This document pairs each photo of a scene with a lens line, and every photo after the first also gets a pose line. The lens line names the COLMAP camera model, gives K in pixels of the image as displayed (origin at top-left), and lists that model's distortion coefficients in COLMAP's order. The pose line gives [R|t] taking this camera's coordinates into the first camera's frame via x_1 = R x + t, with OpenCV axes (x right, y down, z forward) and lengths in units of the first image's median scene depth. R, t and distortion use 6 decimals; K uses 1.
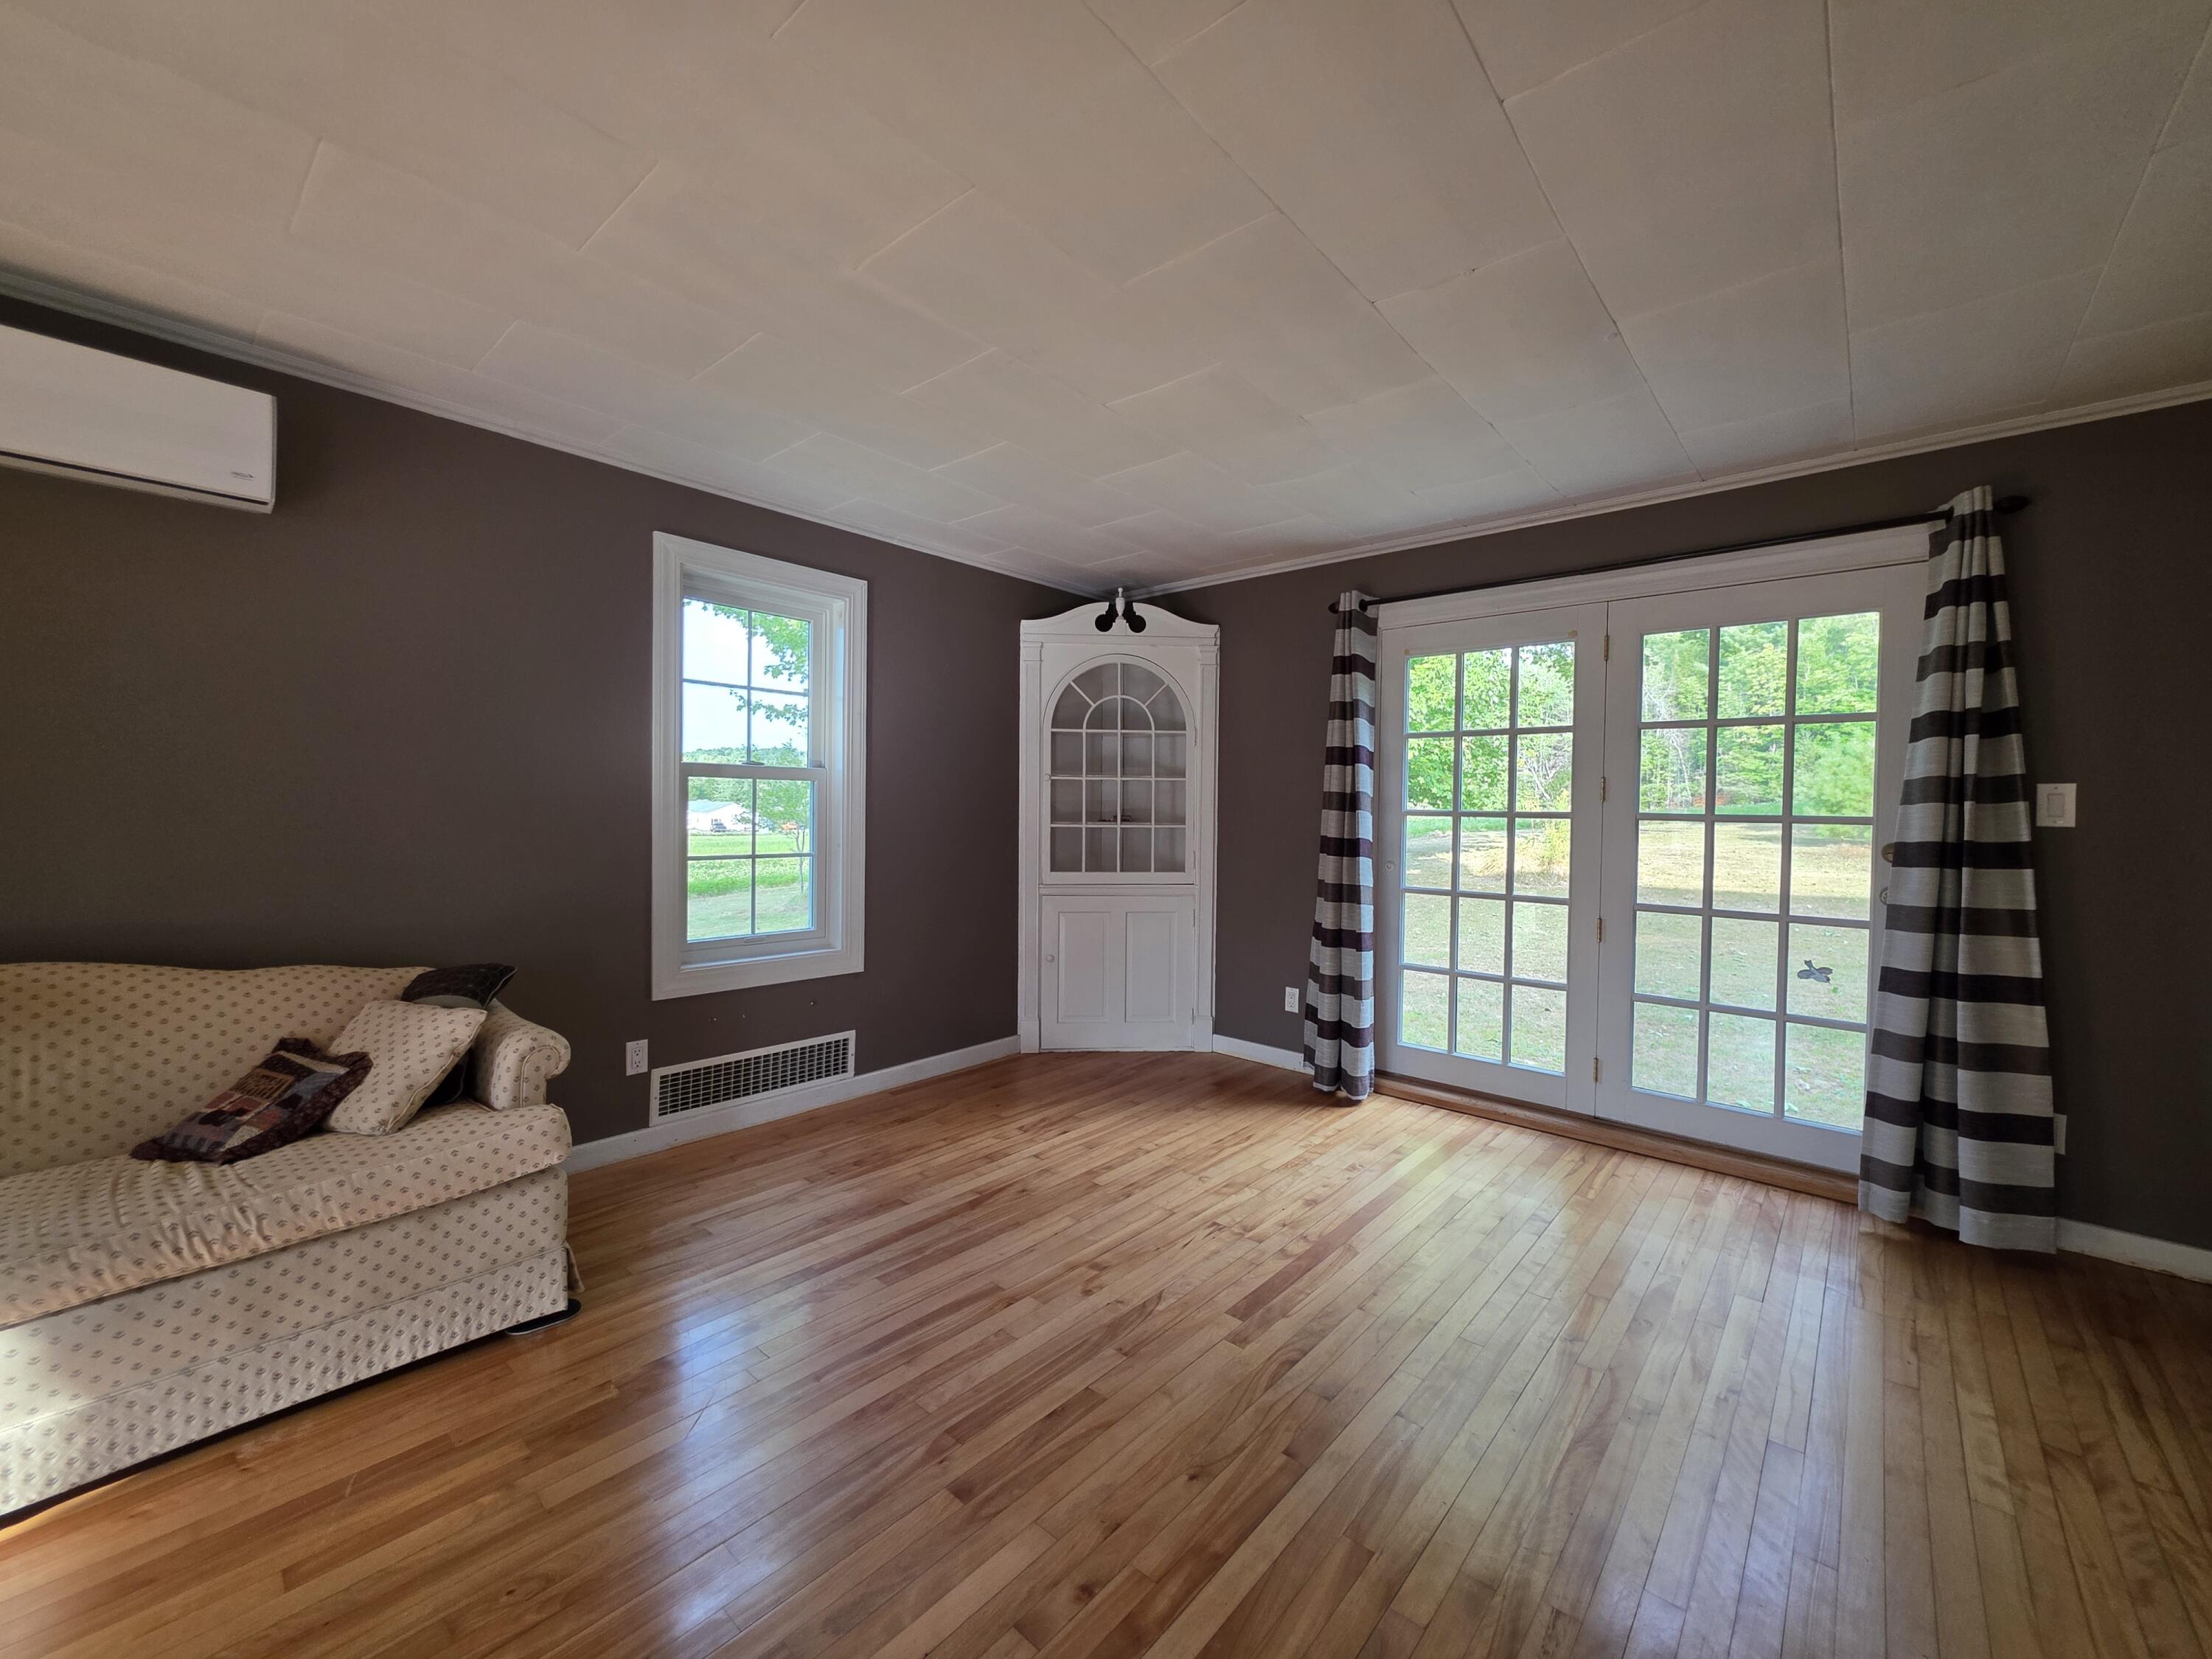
lens RADIAL K [[881.8, 0, 1115.1], [0, 881.8, 822.3], [0, 0, 1]] dist [-0.000132, -0.000089]
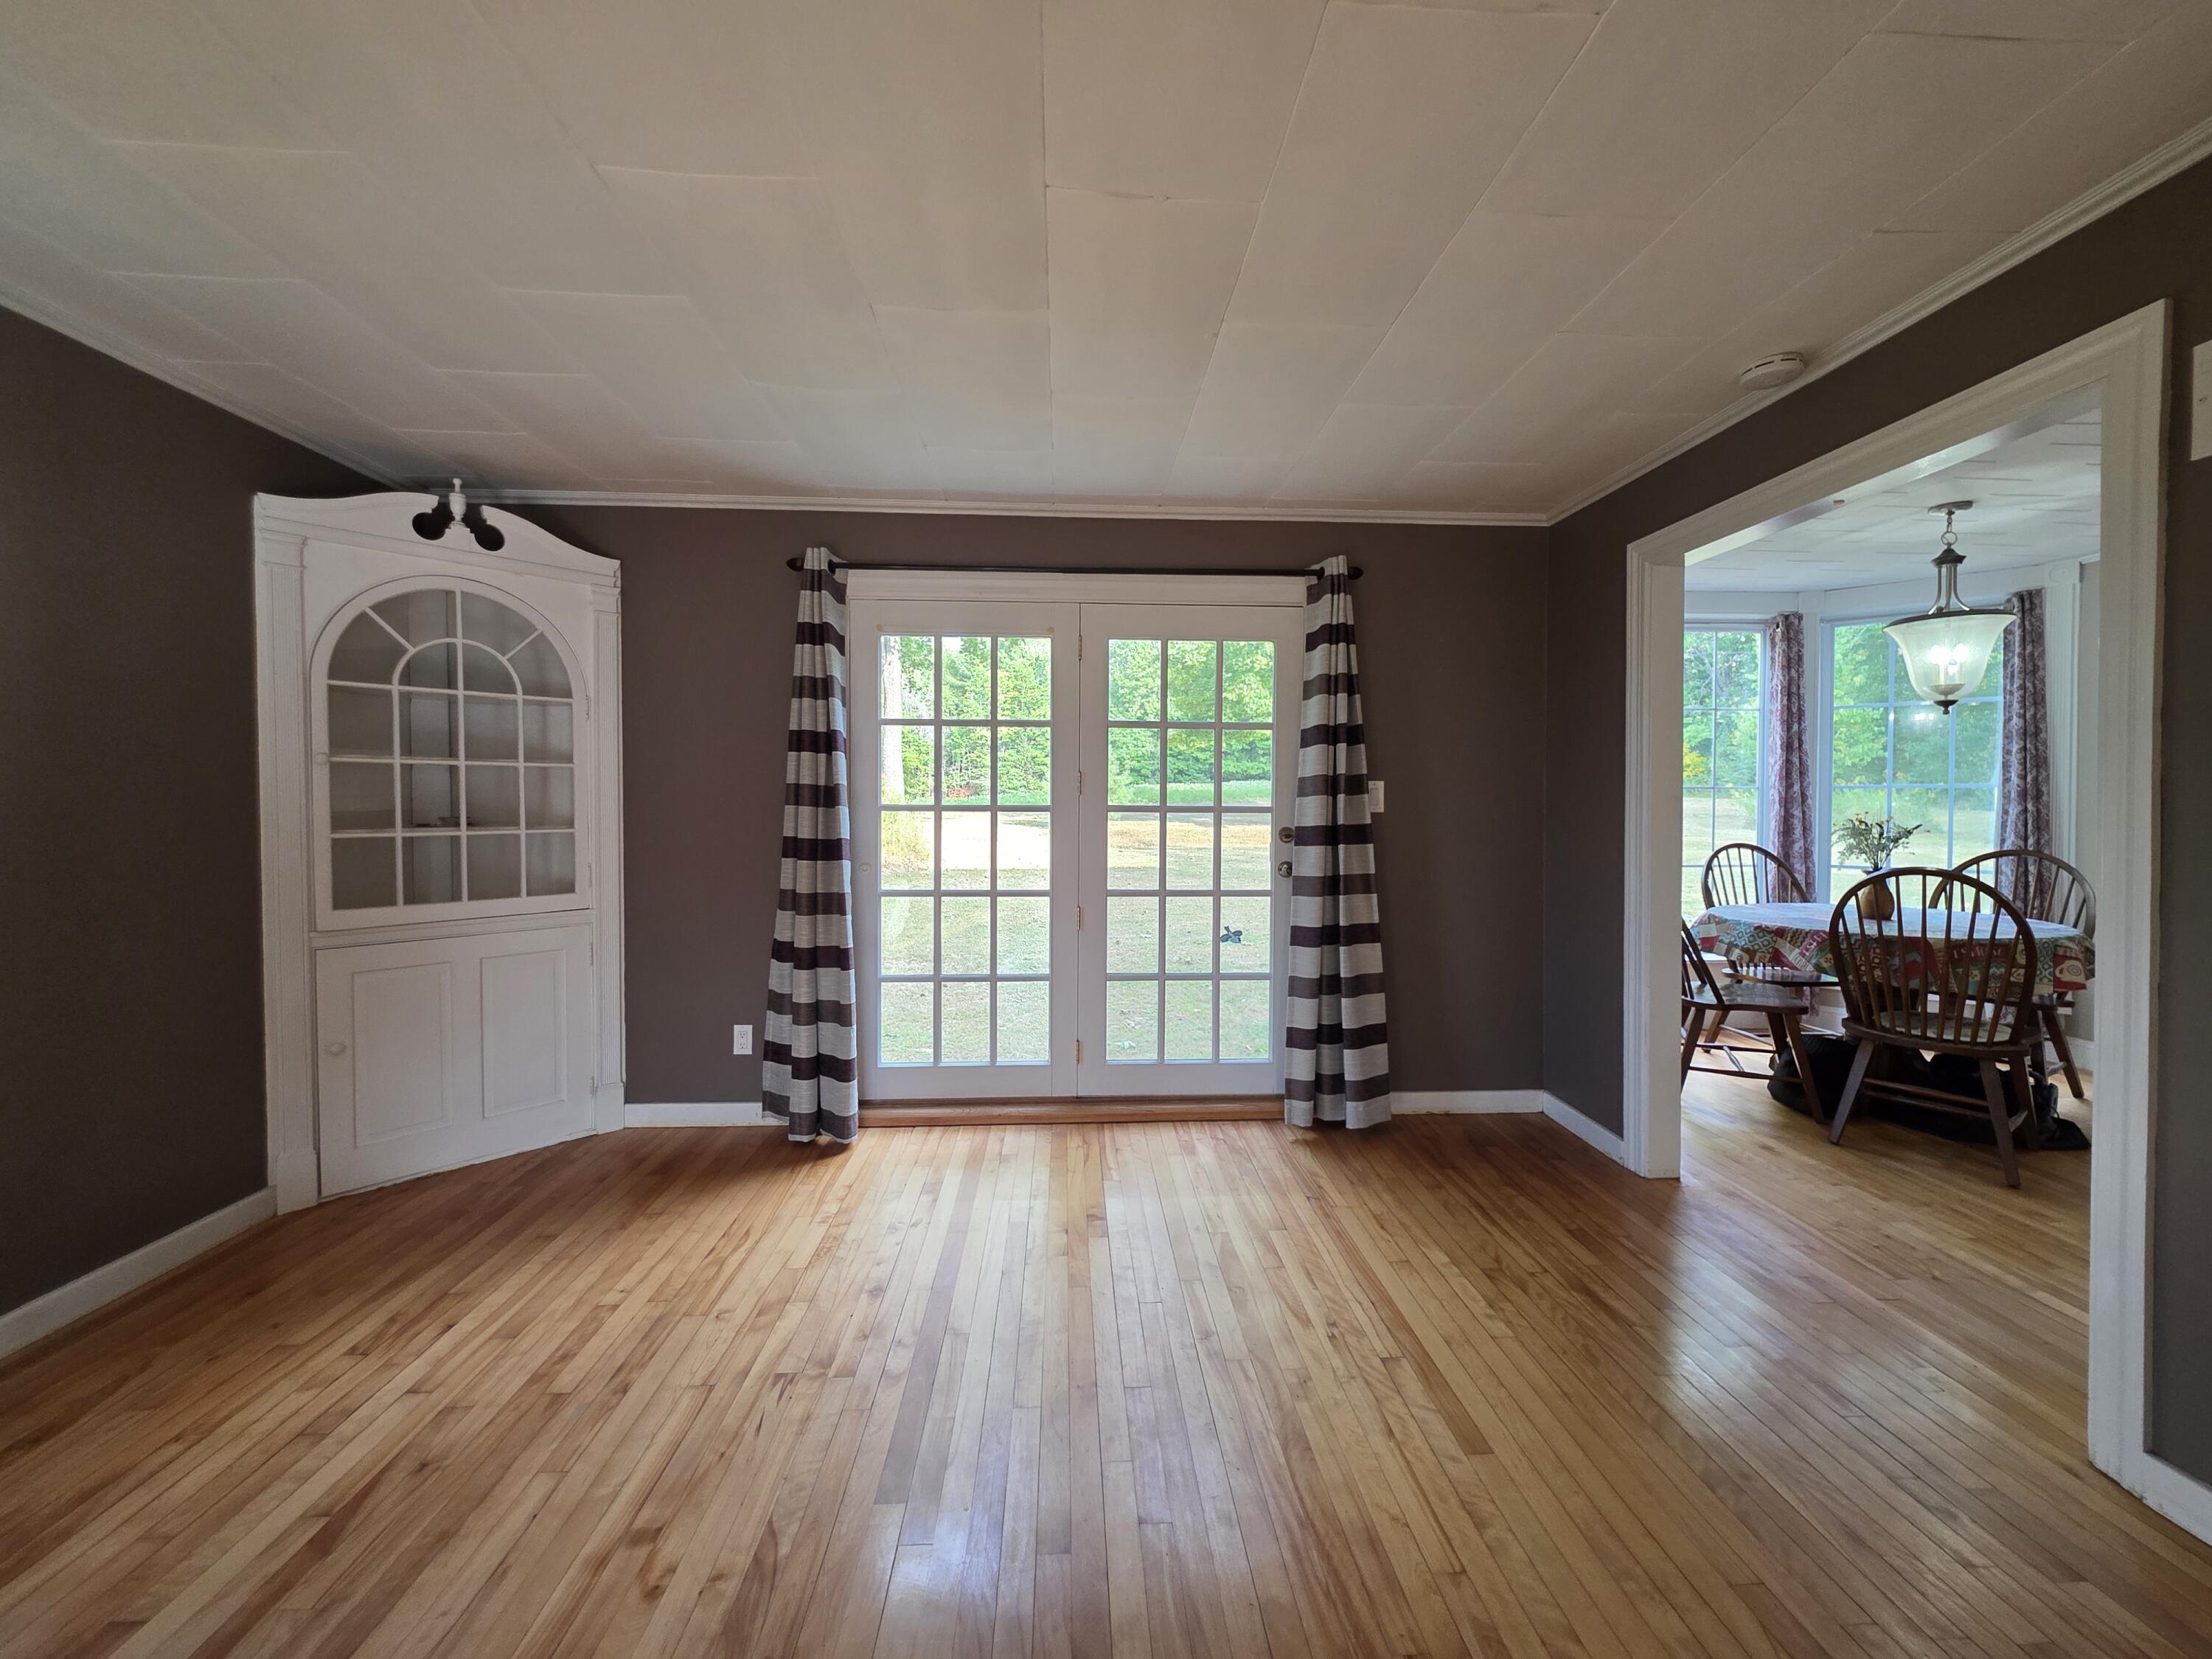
lens RADIAL K [[881.8, 0, 1115.1], [0, 881.8, 822.3], [0, 0, 1]] dist [-0.000132, -0.000089]
pose [[0.715818, -0.024489, 0.697857, -0.141166], [0.019265, 0.999697, 0.015320, -0.005936], [-0.698021, 0.002478, 0.716073, 0.215727]]
